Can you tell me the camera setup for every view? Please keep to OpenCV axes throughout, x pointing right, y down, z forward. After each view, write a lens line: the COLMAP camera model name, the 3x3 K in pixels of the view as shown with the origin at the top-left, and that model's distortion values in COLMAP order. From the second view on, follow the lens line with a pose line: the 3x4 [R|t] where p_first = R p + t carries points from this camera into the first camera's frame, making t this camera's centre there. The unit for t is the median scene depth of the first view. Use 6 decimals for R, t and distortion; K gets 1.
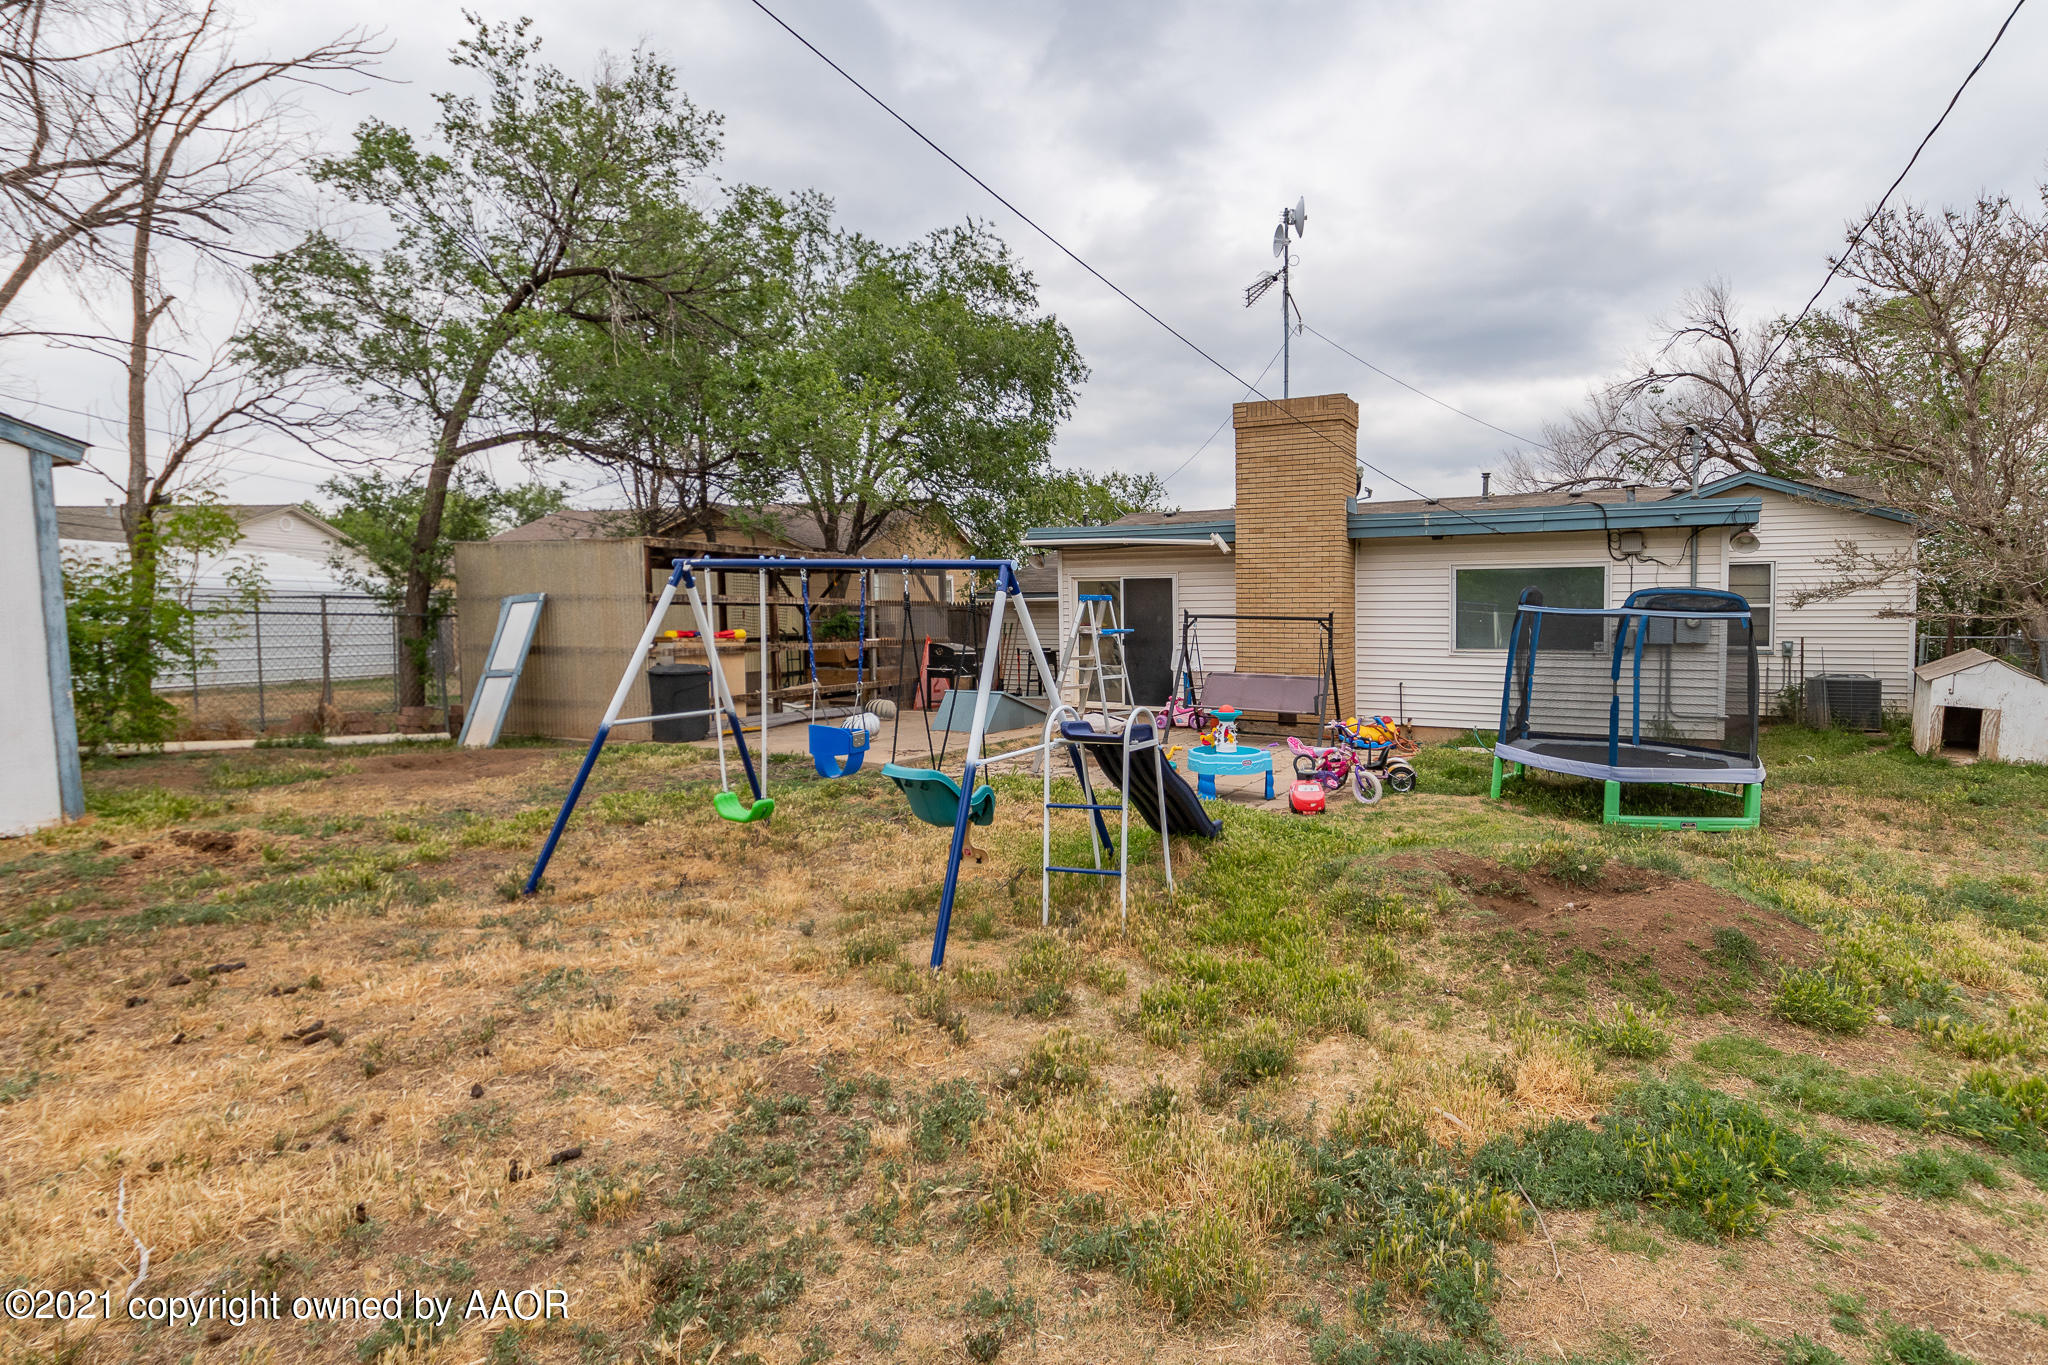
lens RADIAL K [[897.0, 0, 1028.1], [0, 897.0, 686.6], [0, 0, 1]] dist [-0.004787, -0.000319]
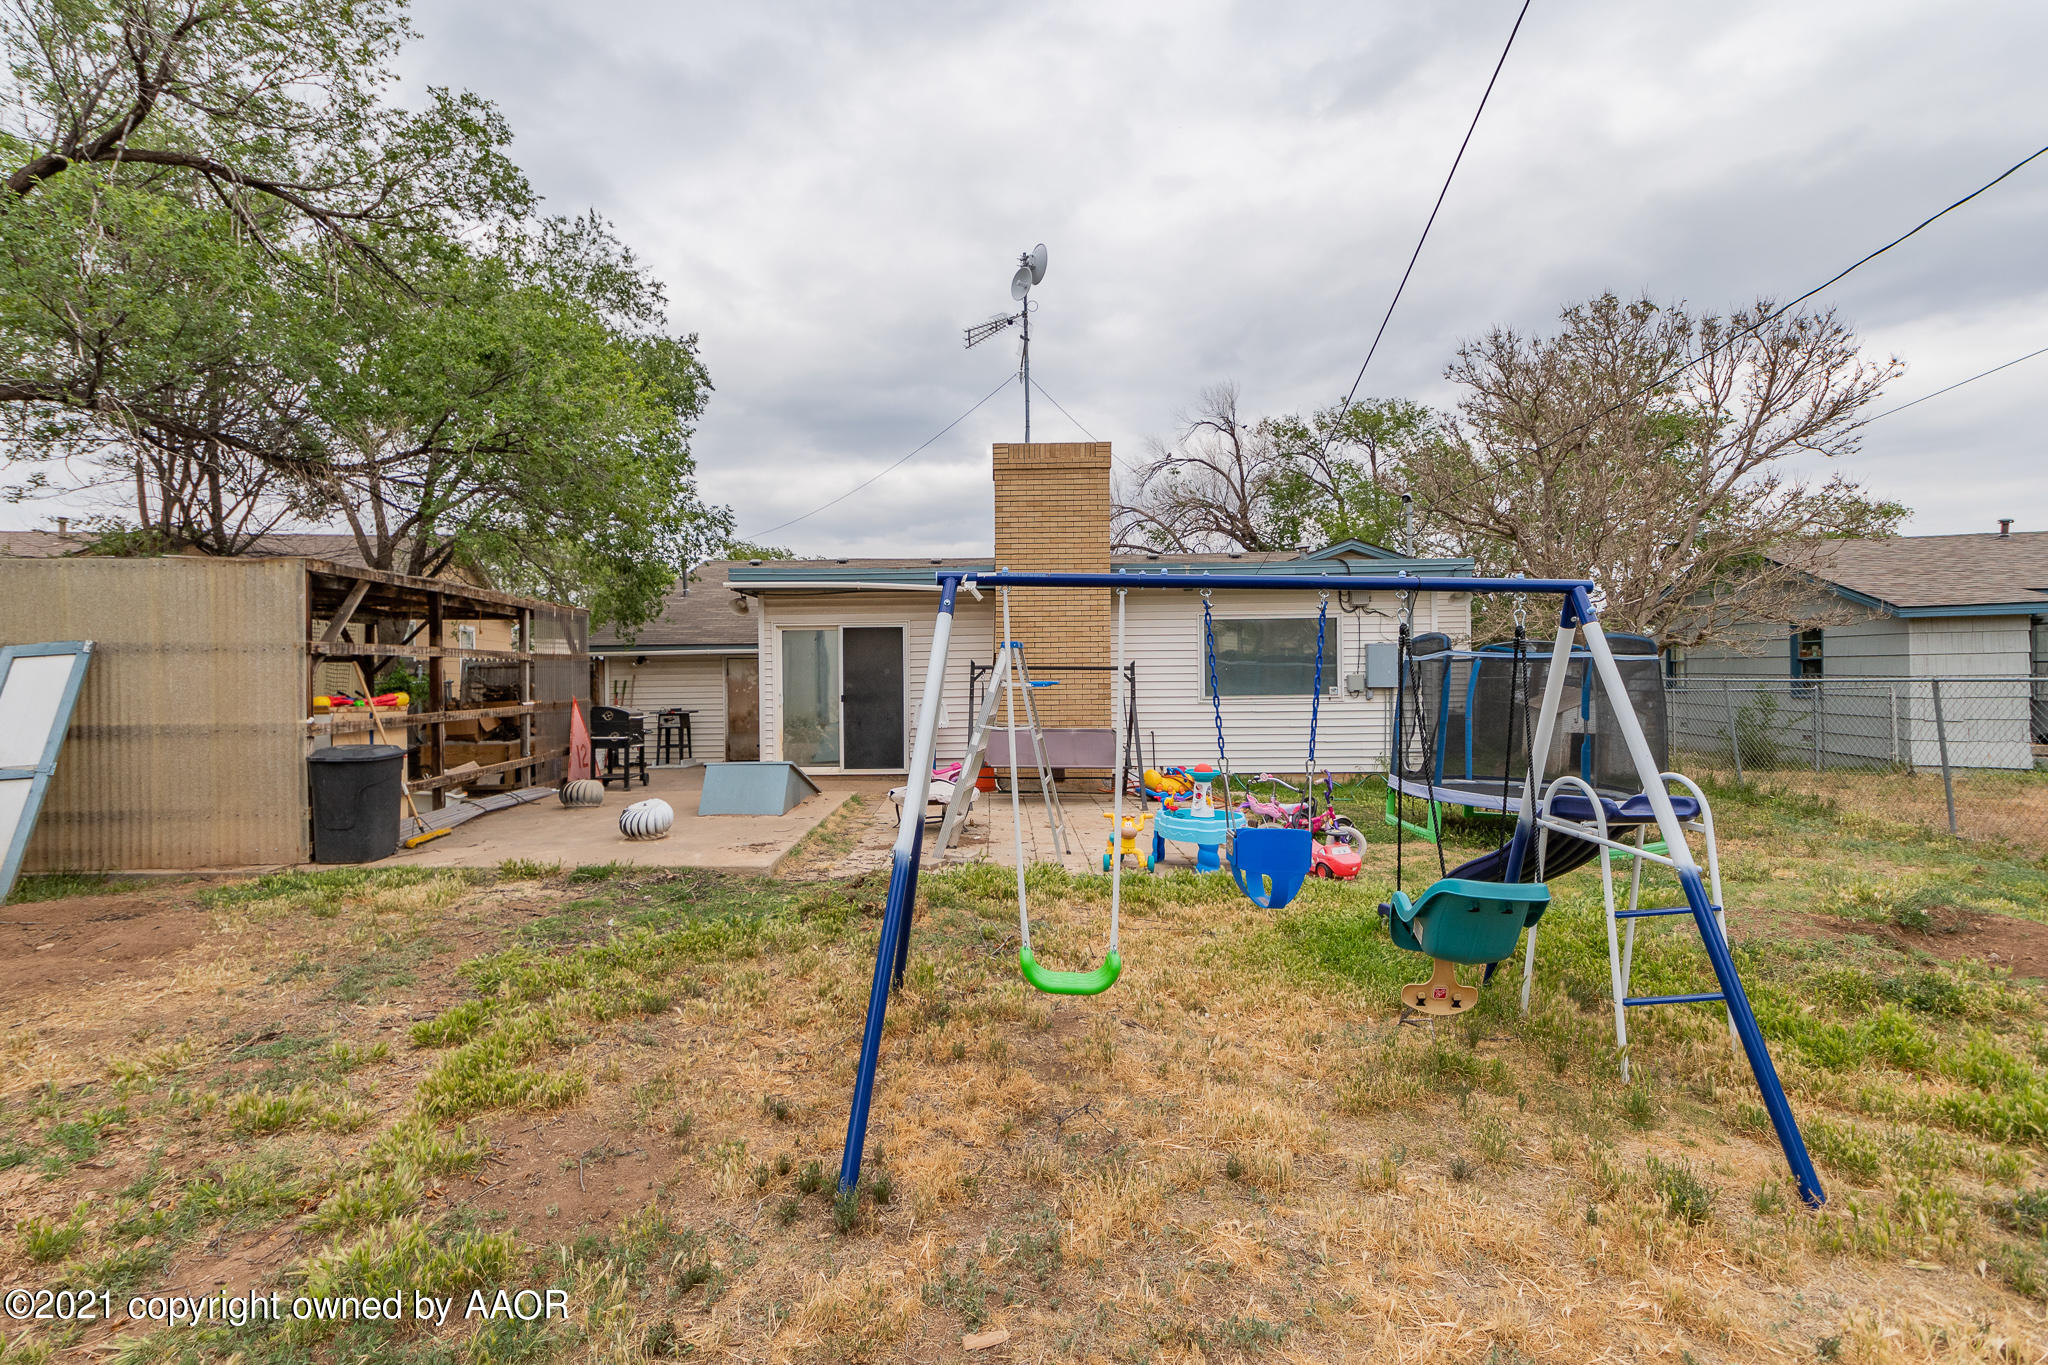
lens RADIAL K [[934.7, 0, 982.8], [0, 934.7, 672.1], [0, 0, 1]] dist [0.002485, -0.000256]
pose [[0.912866, -0.013173, 0.408047, -0.176098], [0.044399, 0.996755, -0.067150, -0.008680], [-0.405839, 0.079415, 0.910488, 0.117534]]
